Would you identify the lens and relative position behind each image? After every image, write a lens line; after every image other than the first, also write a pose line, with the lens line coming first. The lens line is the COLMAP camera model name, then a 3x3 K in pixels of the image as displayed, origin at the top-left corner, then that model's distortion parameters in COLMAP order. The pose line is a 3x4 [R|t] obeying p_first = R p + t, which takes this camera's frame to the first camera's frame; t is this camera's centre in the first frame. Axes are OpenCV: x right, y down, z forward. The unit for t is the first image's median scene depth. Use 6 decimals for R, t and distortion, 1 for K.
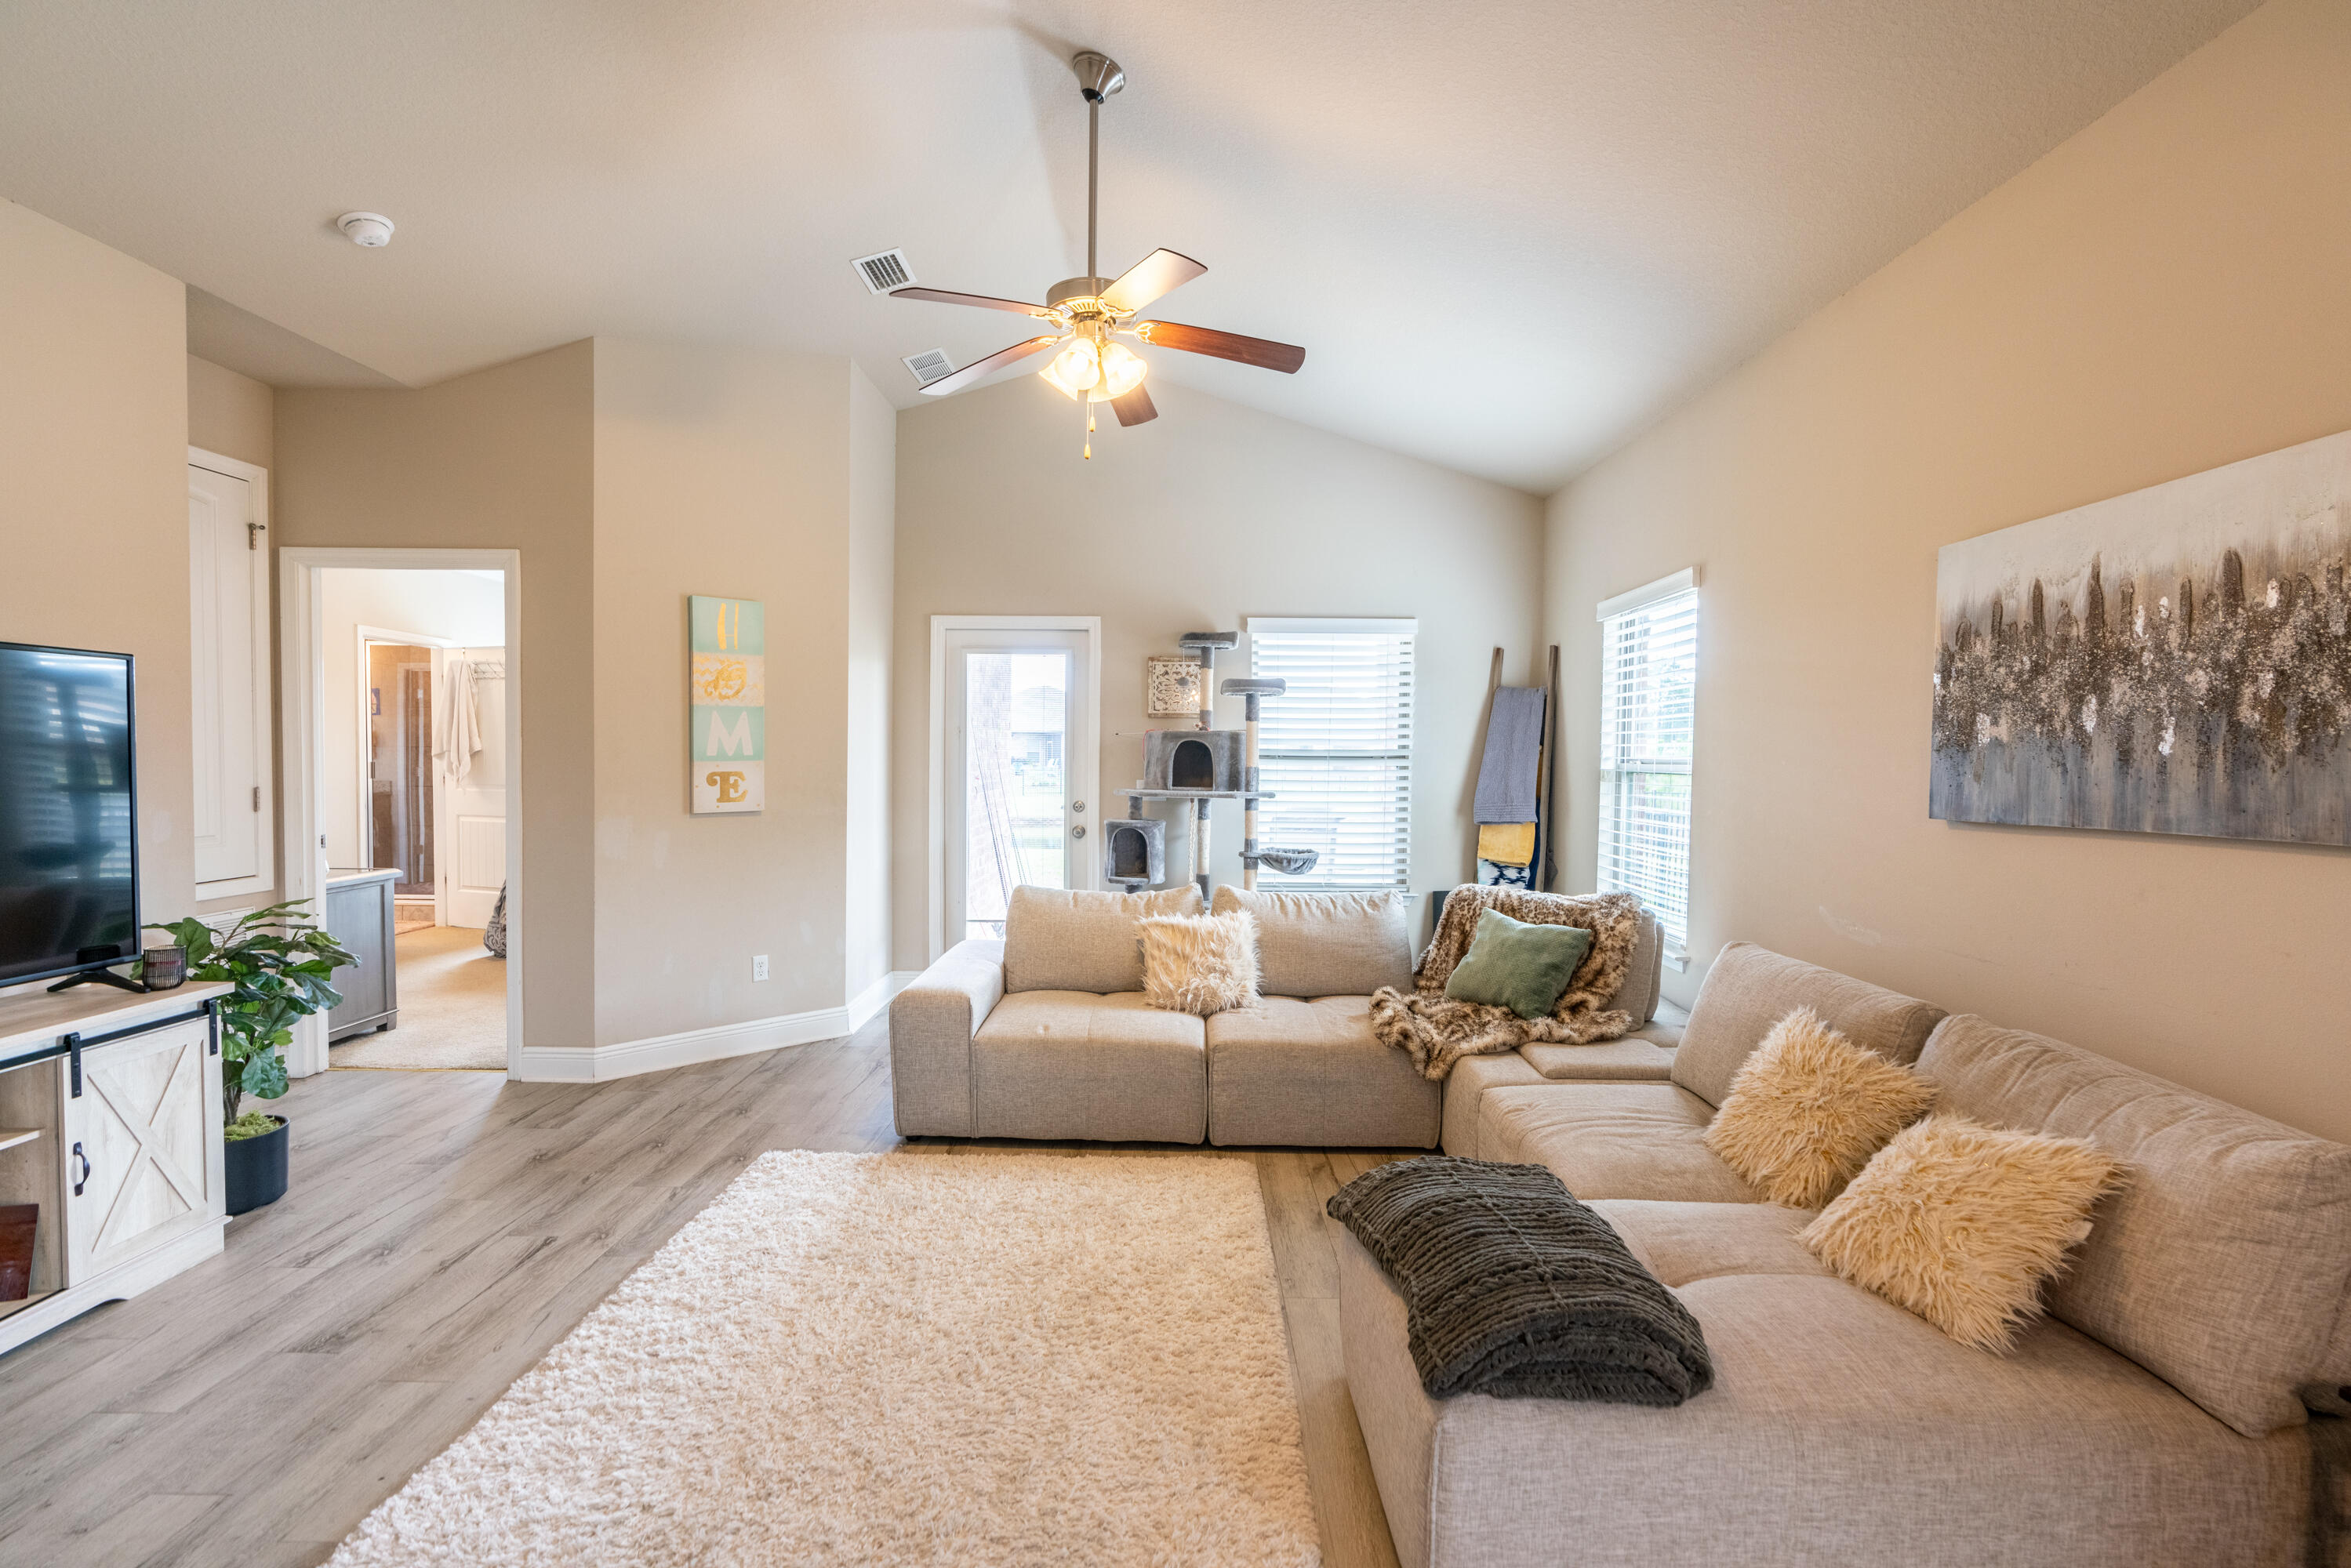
lens RADIAL K [[1059.8, 0, 1175.4], [0, 1059.8, 787.2], [0, 0, 1]] dist [-0.007884, 0.009439]
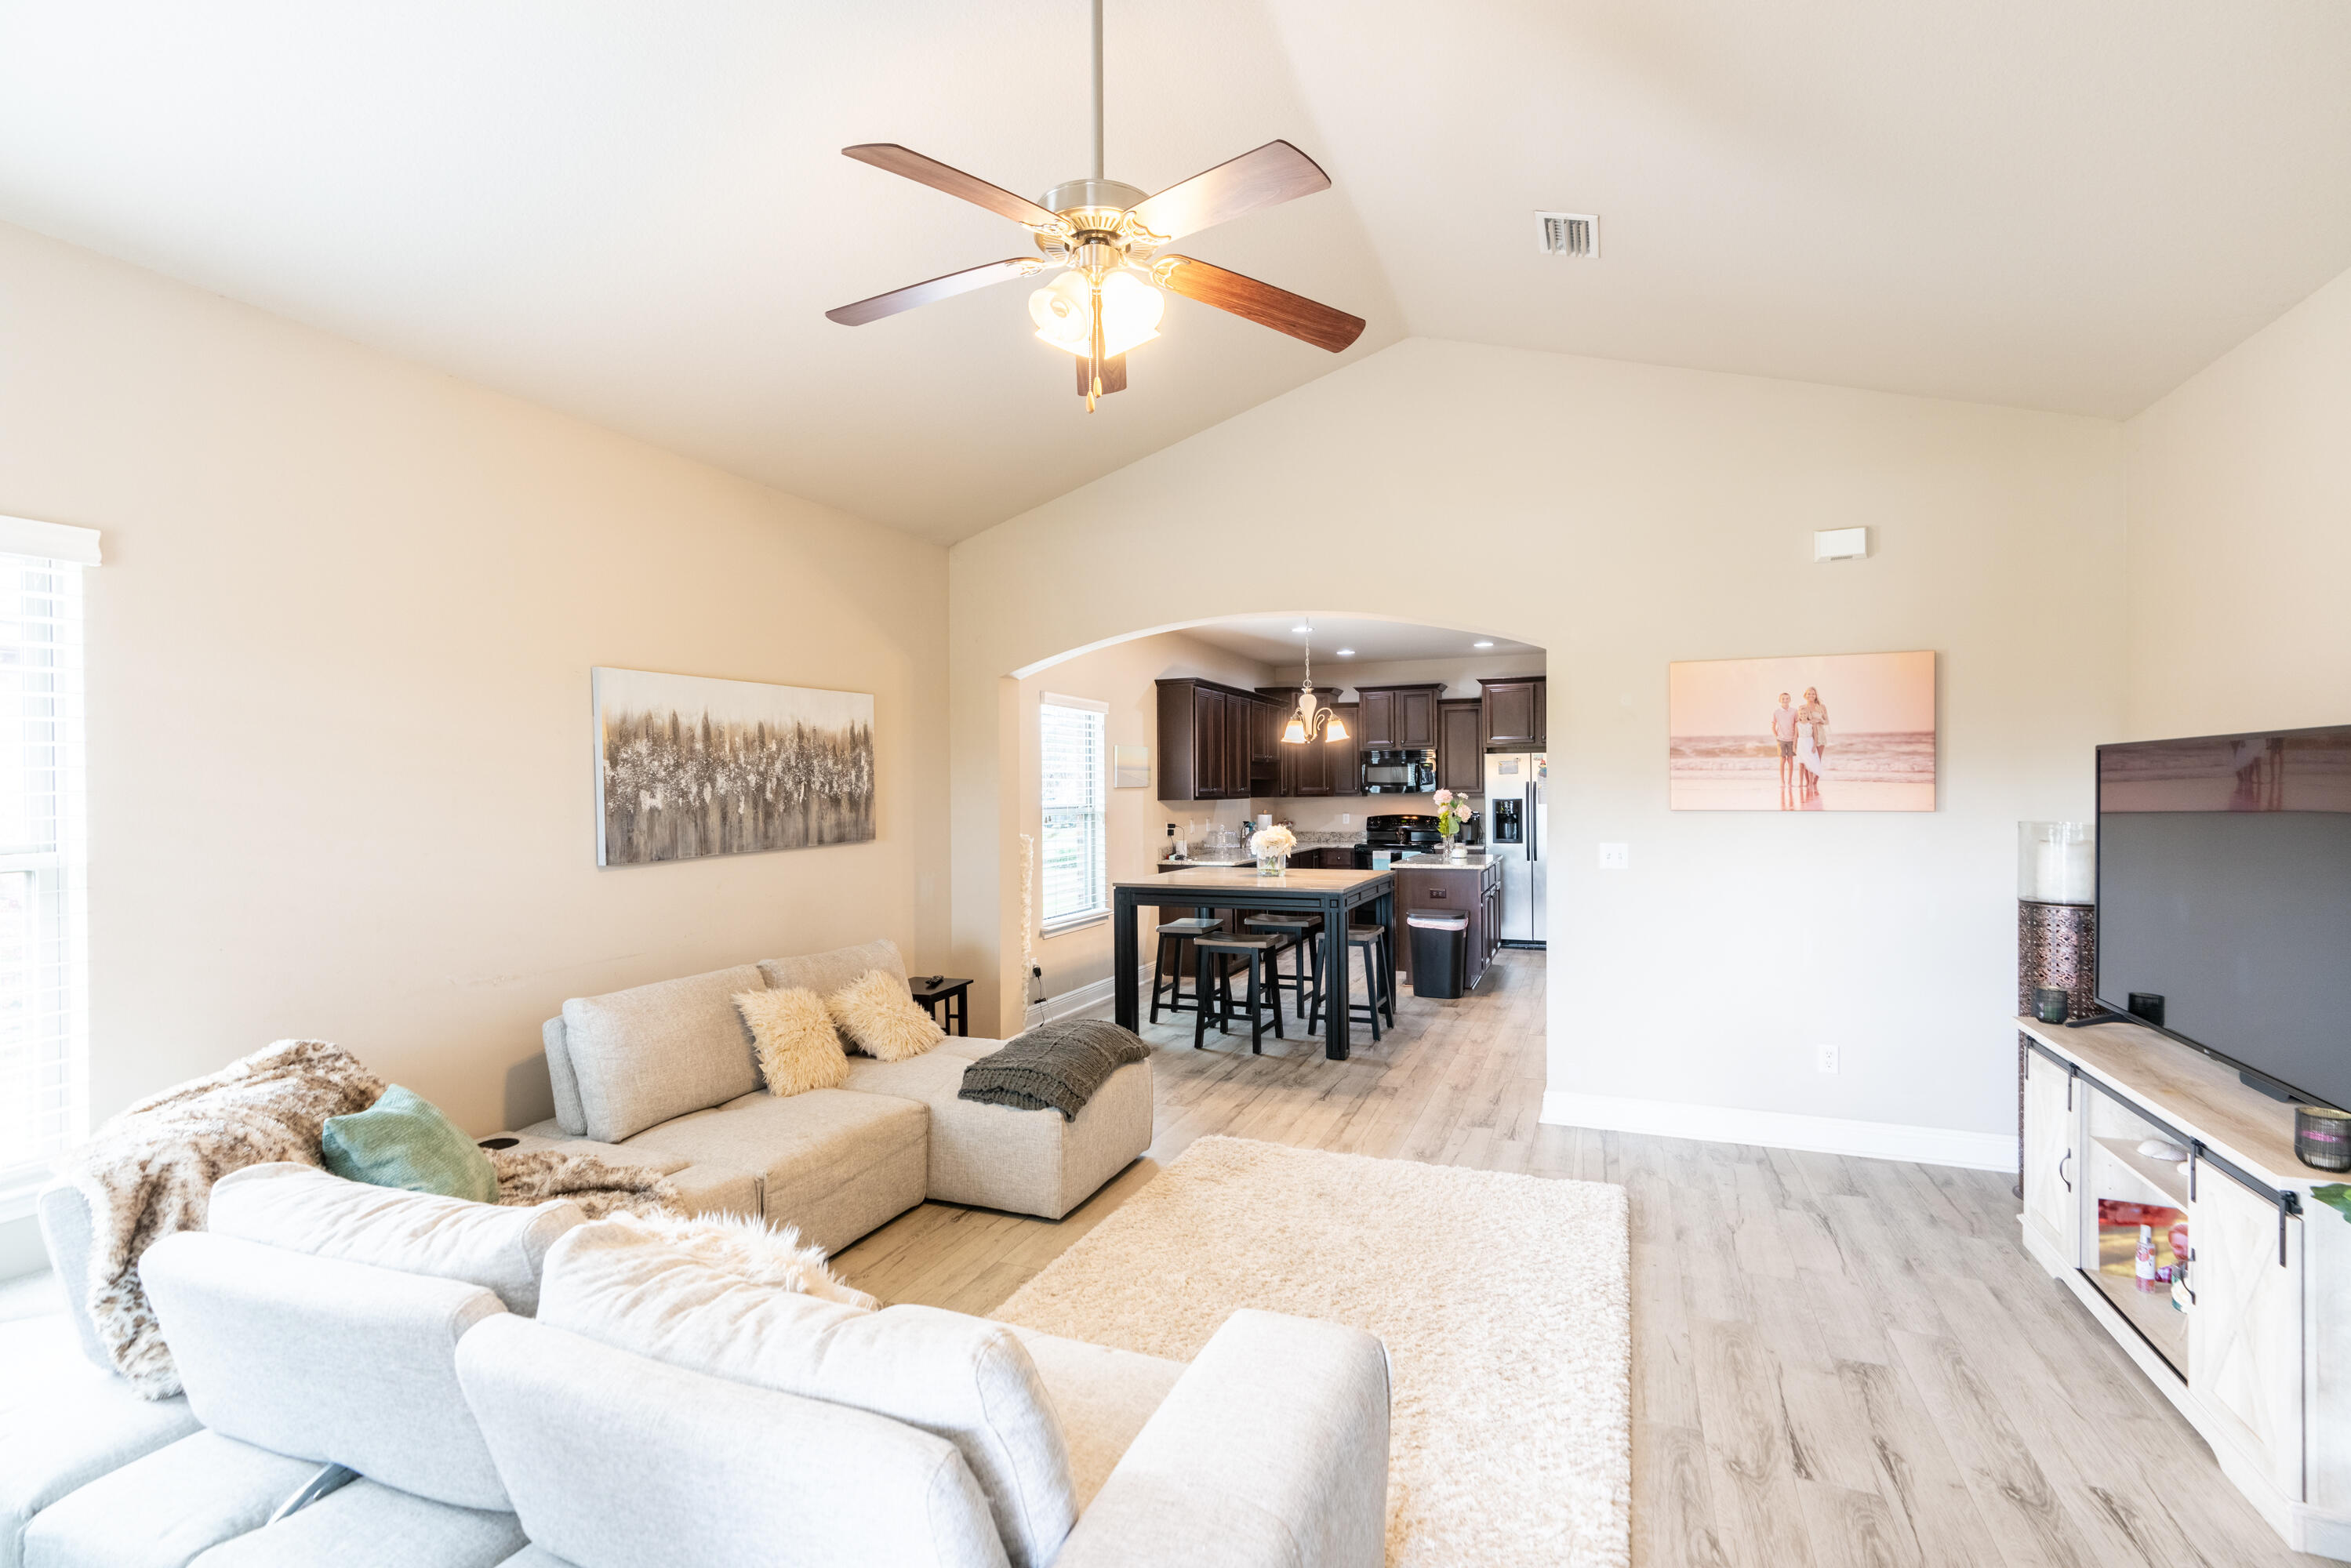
lens RADIAL K [[1060.8, 0, 1178.0], [0, 1060.8, 791.1], [0, 0, 1]] dist [-0.000145, 0.000638]
pose [[-0.927767, -0.006172, 0.373109, -0.328507], [0.008420, 0.999262, 0.037467, -0.076106], [-0.373065, 0.037902, -0.927031, 1.363098]]
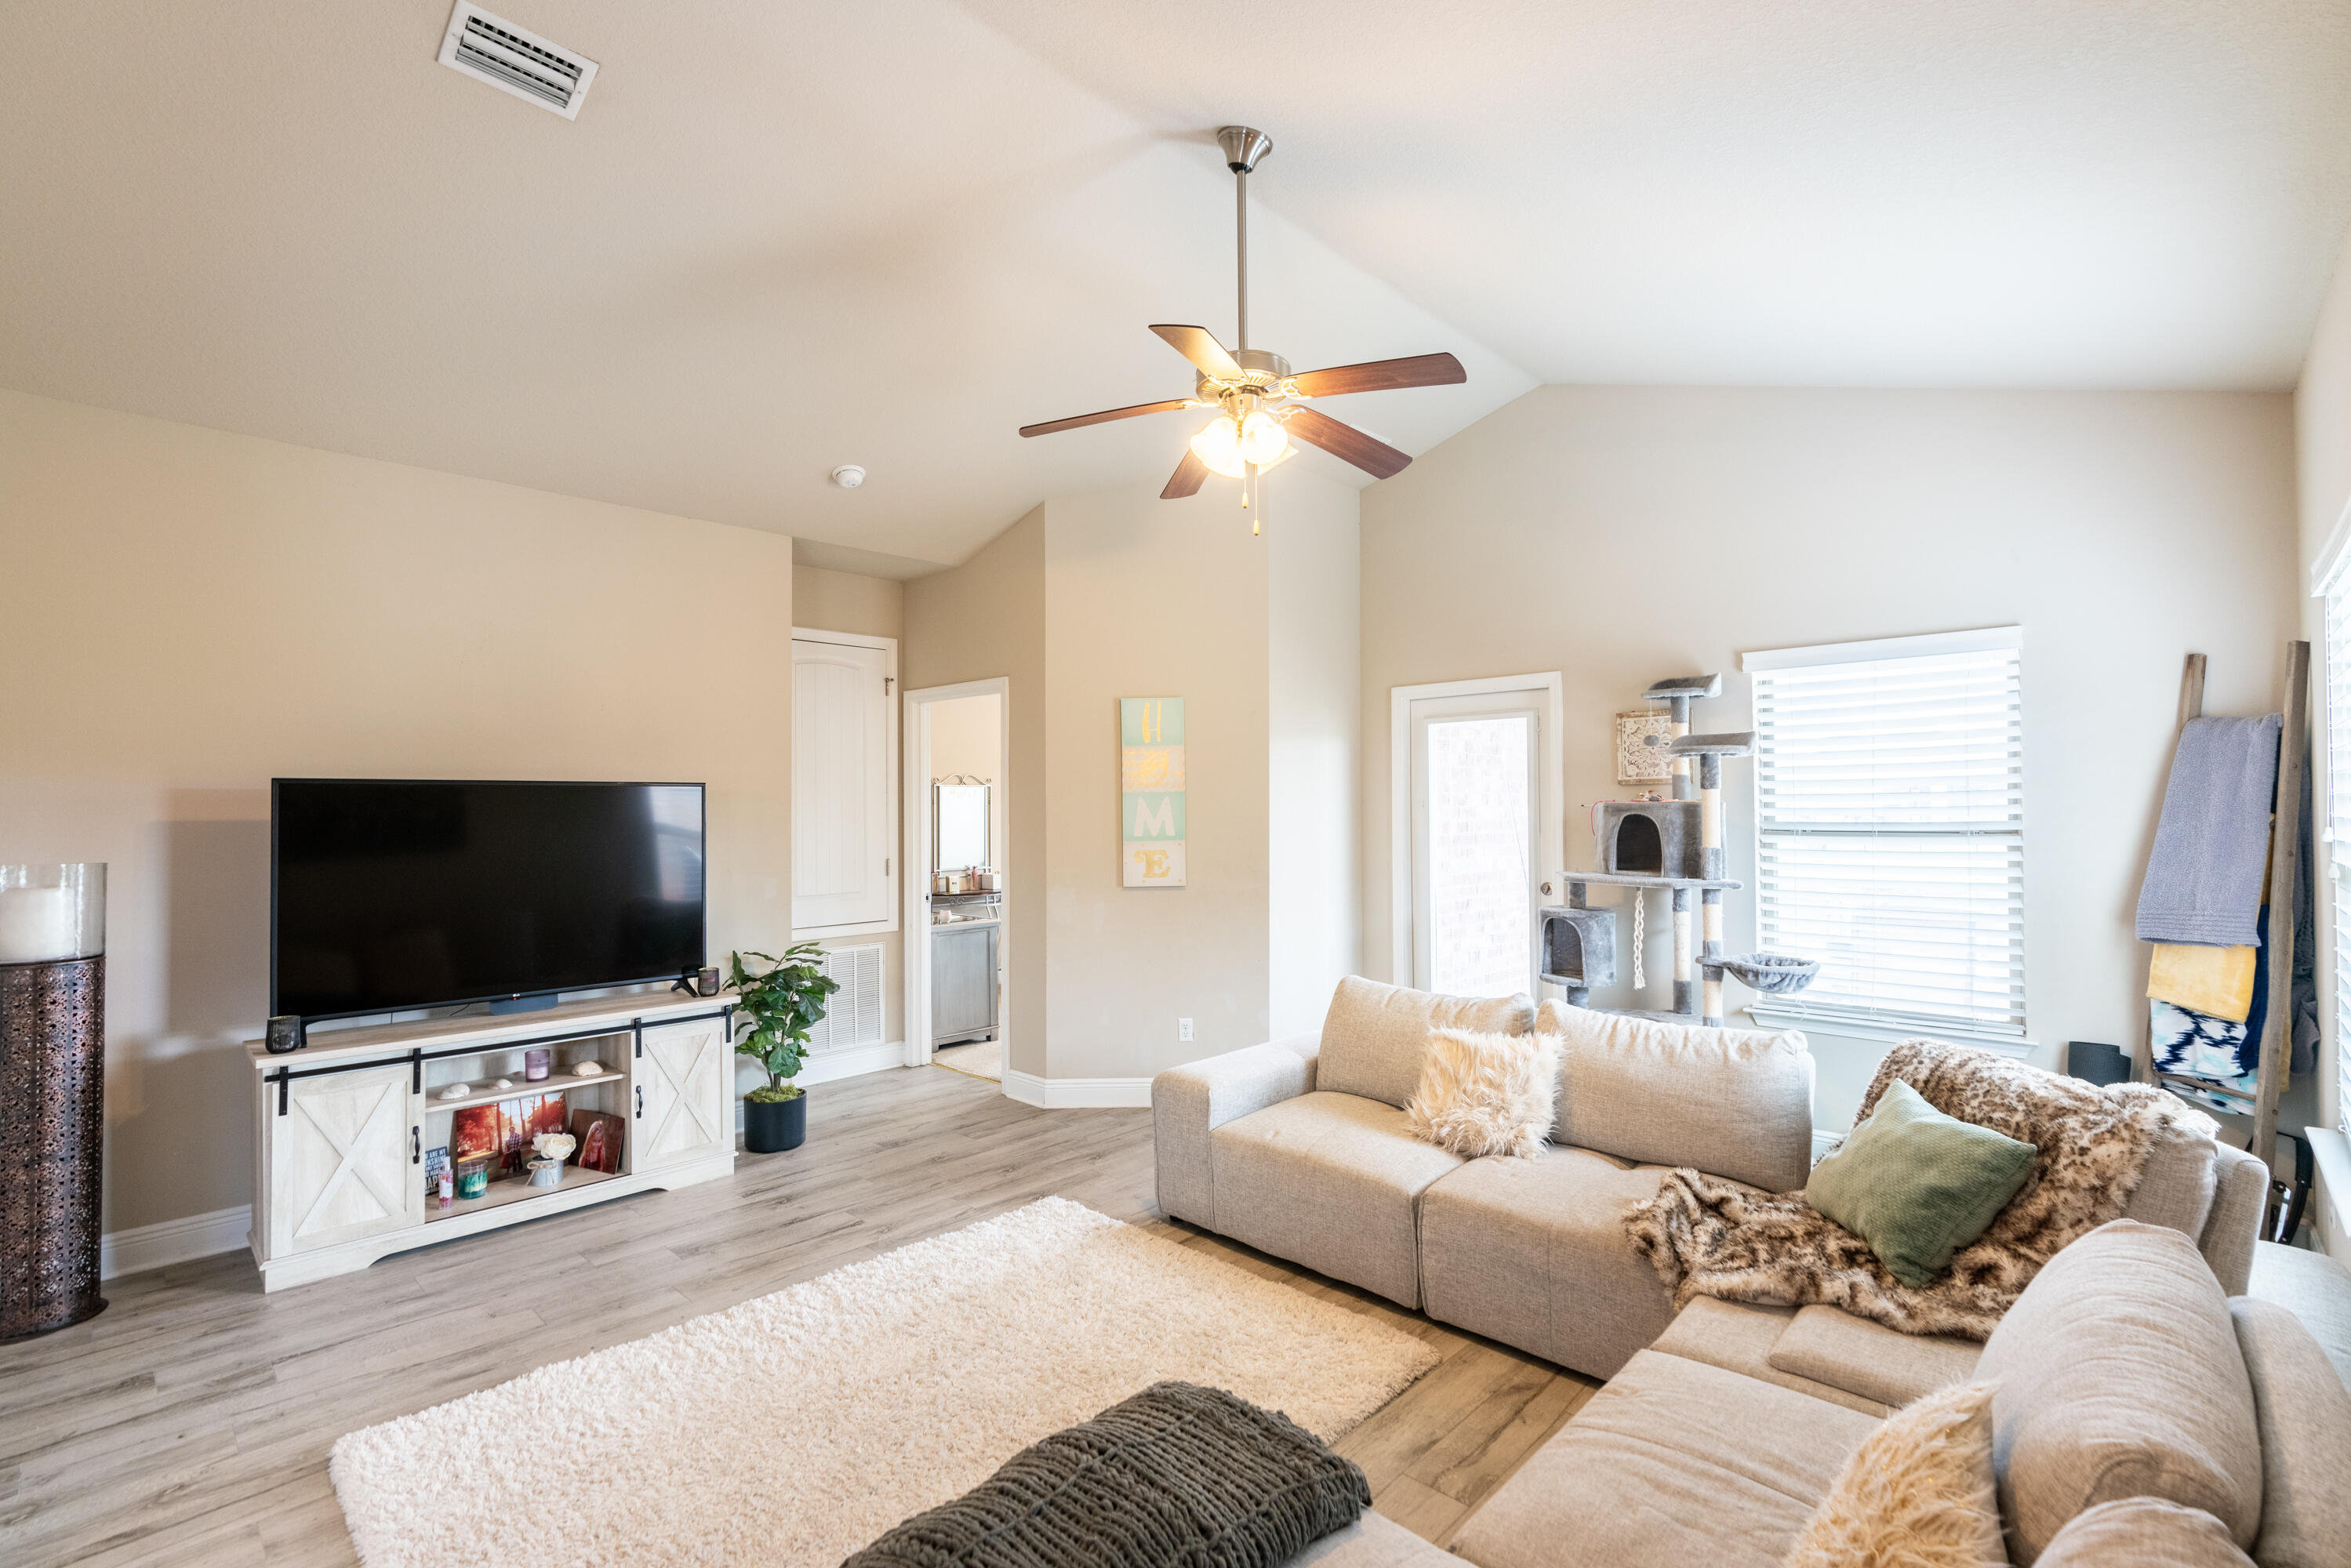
lens RADIAL K [[1060.8, 0, 1178.0], [0, 1060.8, 791.1], [0, 0, 1]] dist [-0.000145, 0.000638]
pose [[0.727771, -0.026229, -0.685318, 0.431039], [-0.006716, 0.998948, -0.045365, -0.030616], [0.685787, 0.037618, 0.726830, 0.225116]]
